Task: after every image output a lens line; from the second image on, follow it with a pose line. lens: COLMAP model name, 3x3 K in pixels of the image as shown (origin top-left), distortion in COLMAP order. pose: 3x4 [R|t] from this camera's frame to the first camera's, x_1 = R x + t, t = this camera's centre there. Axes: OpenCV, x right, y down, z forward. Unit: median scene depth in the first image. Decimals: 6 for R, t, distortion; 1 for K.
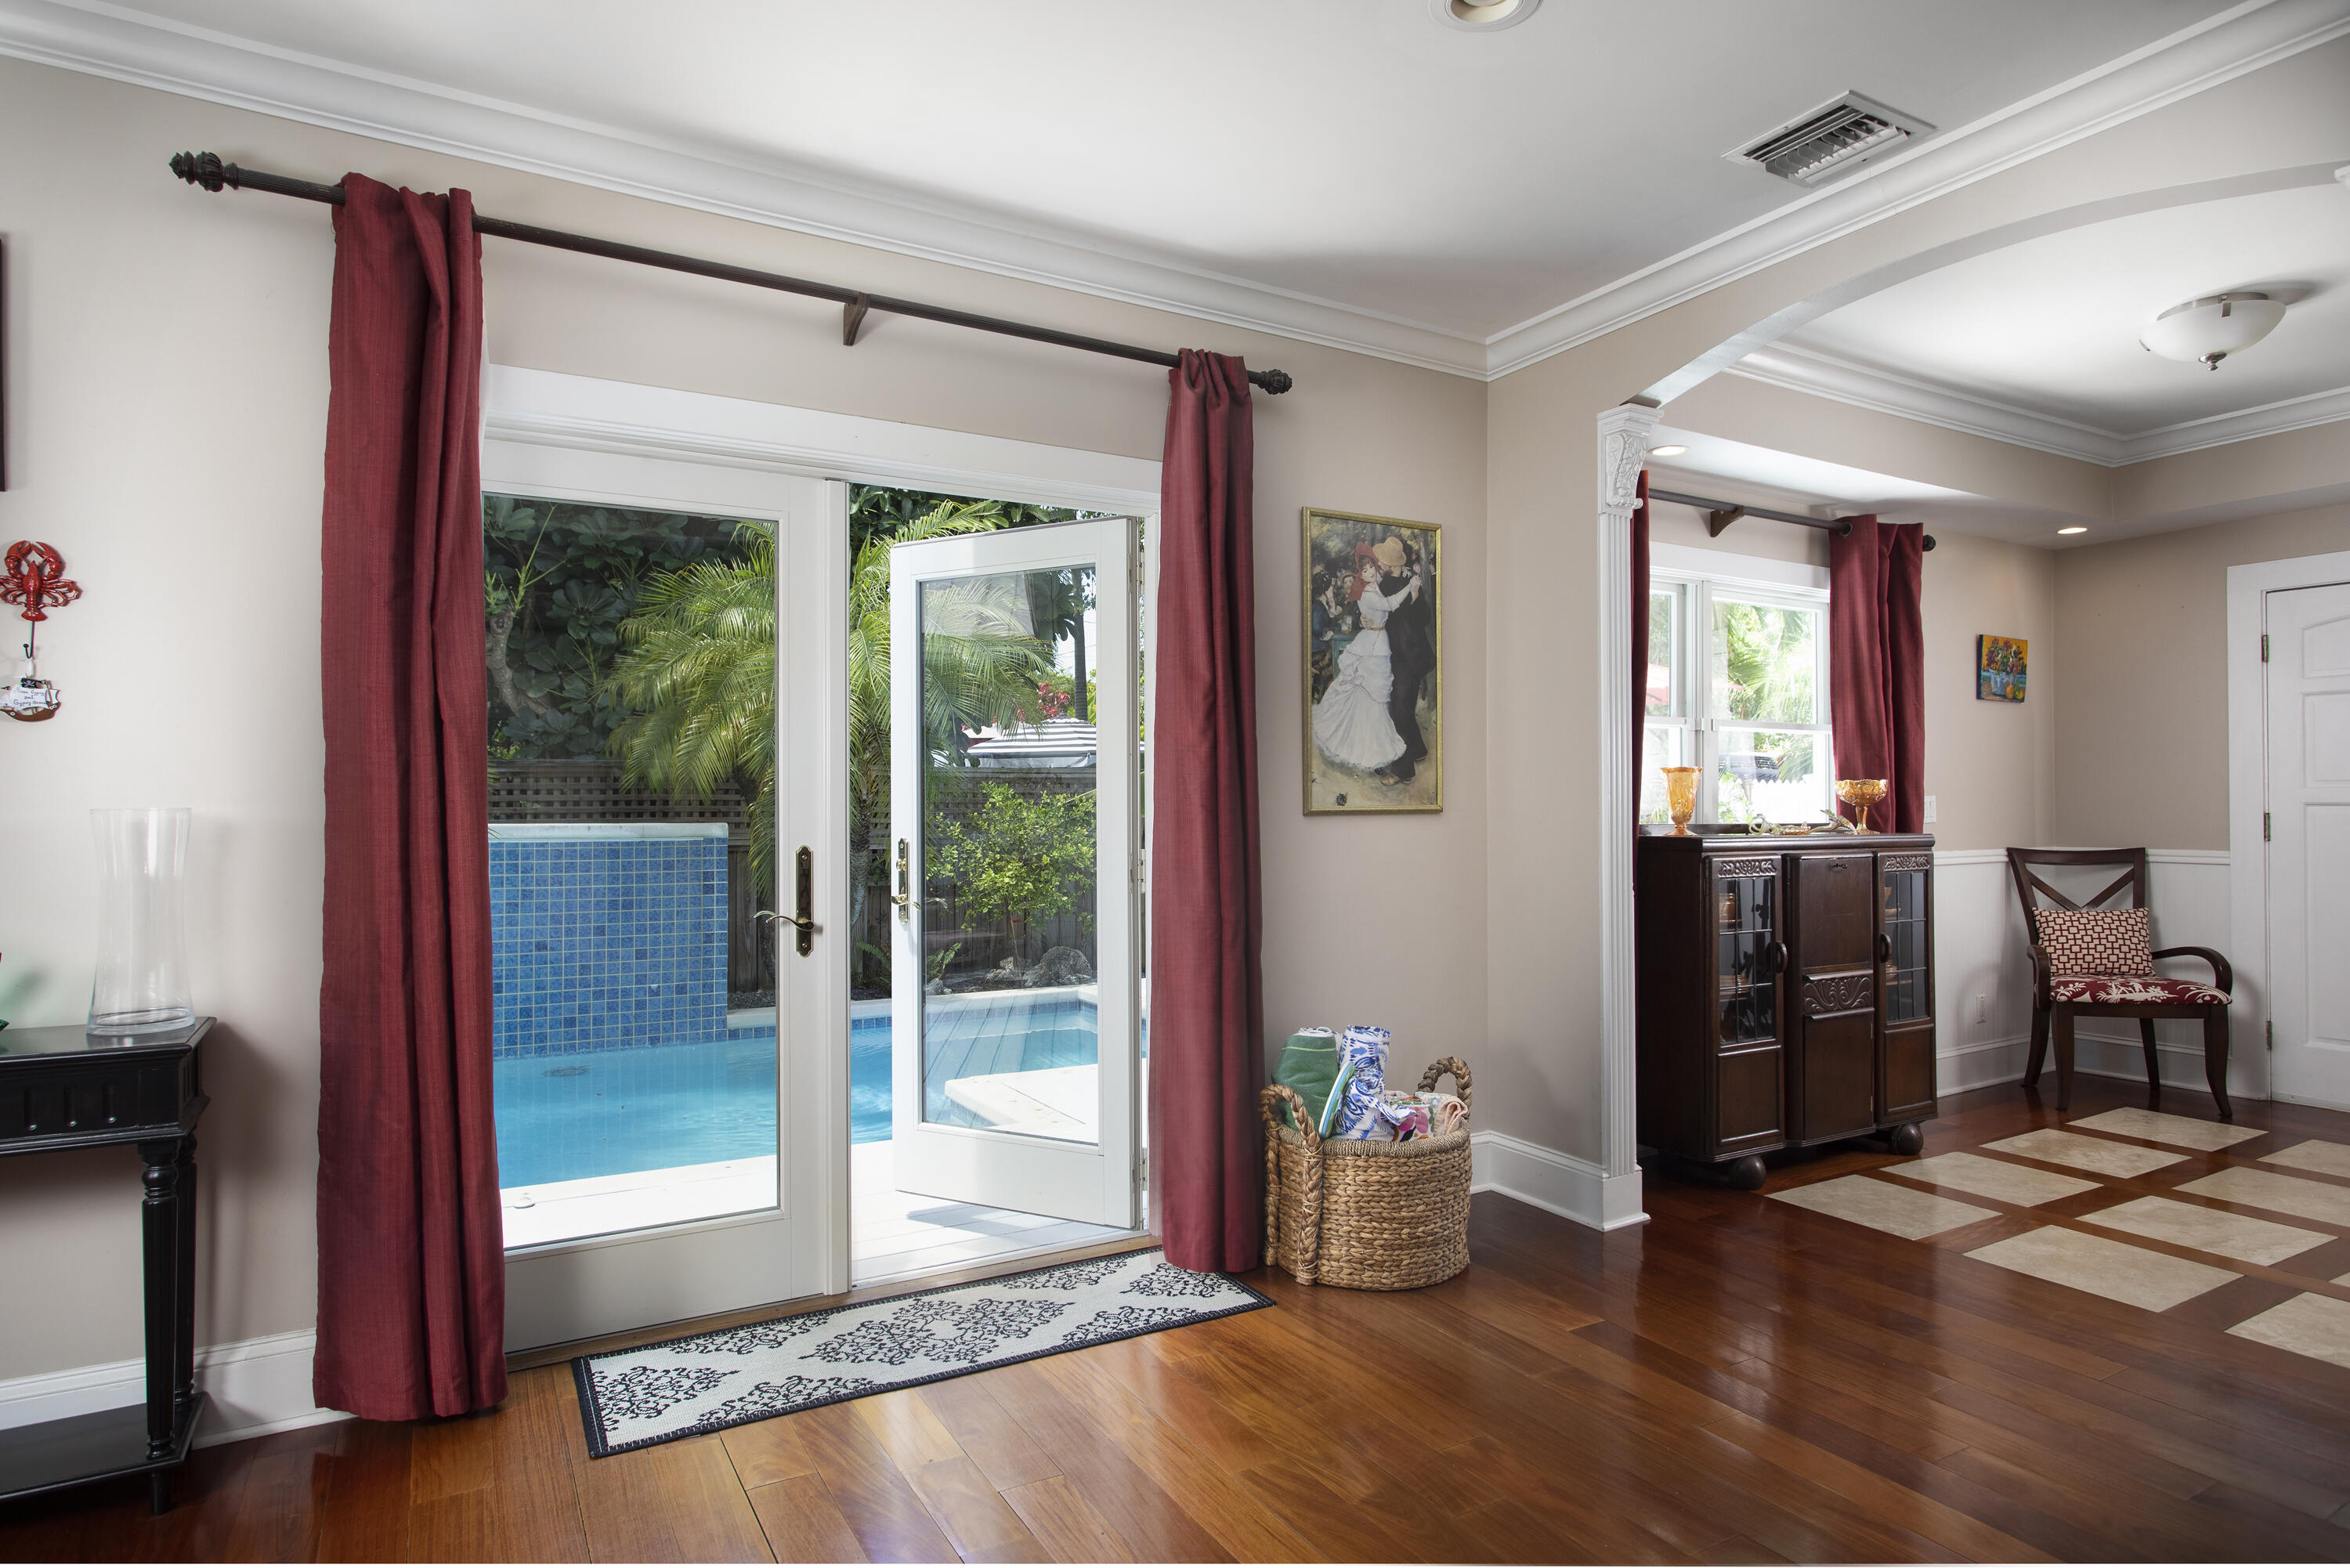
lens RADIAL K [[1307.2, 0, 1170.9], [0, 1307.2, 787.6], [0, 0, 1]] dist [0.003241, 0.001530]
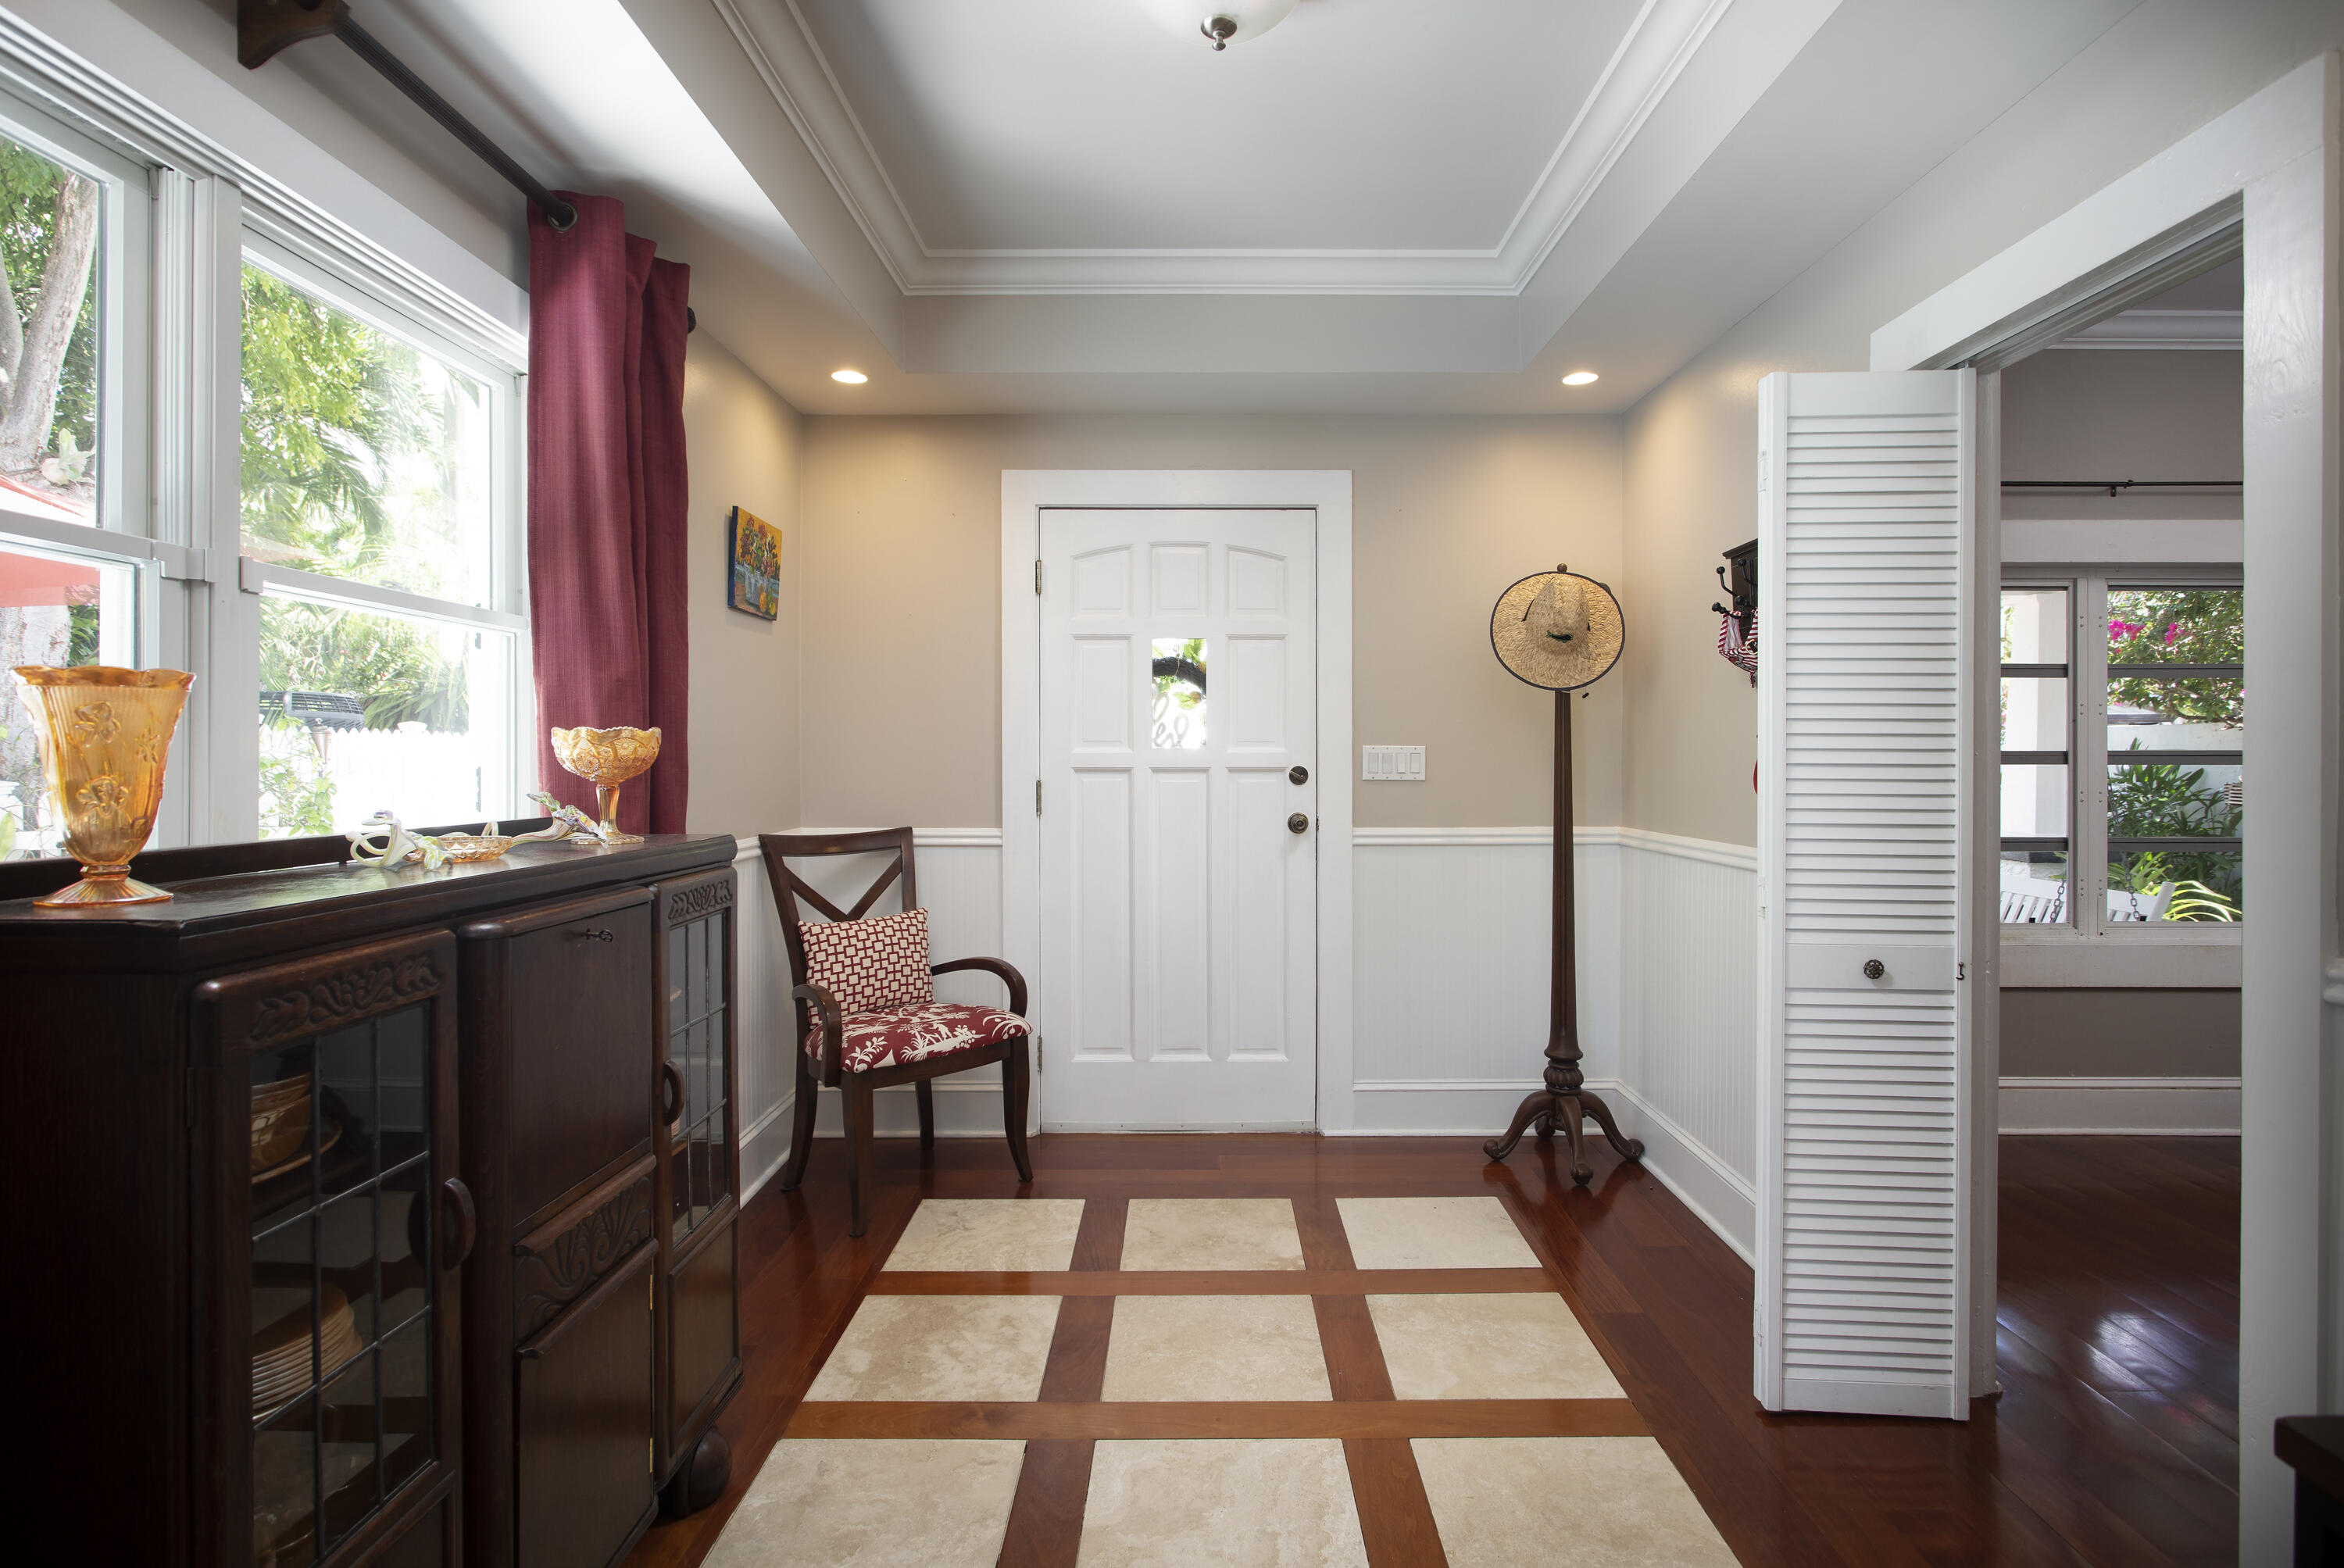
lens RADIAL K [[1211.0, 0, 1165.4], [0, 1211.0, 760.7], [0, 0, 1]] dist [0.012077, 0.001619]
pose [[0.512060, 0.001015, 0.858949, 0.234159], [-0.014438, 0.999868, 0.007425, 0.000410], [-0.858828, -0.016204, 0.512007, 0.556107]]
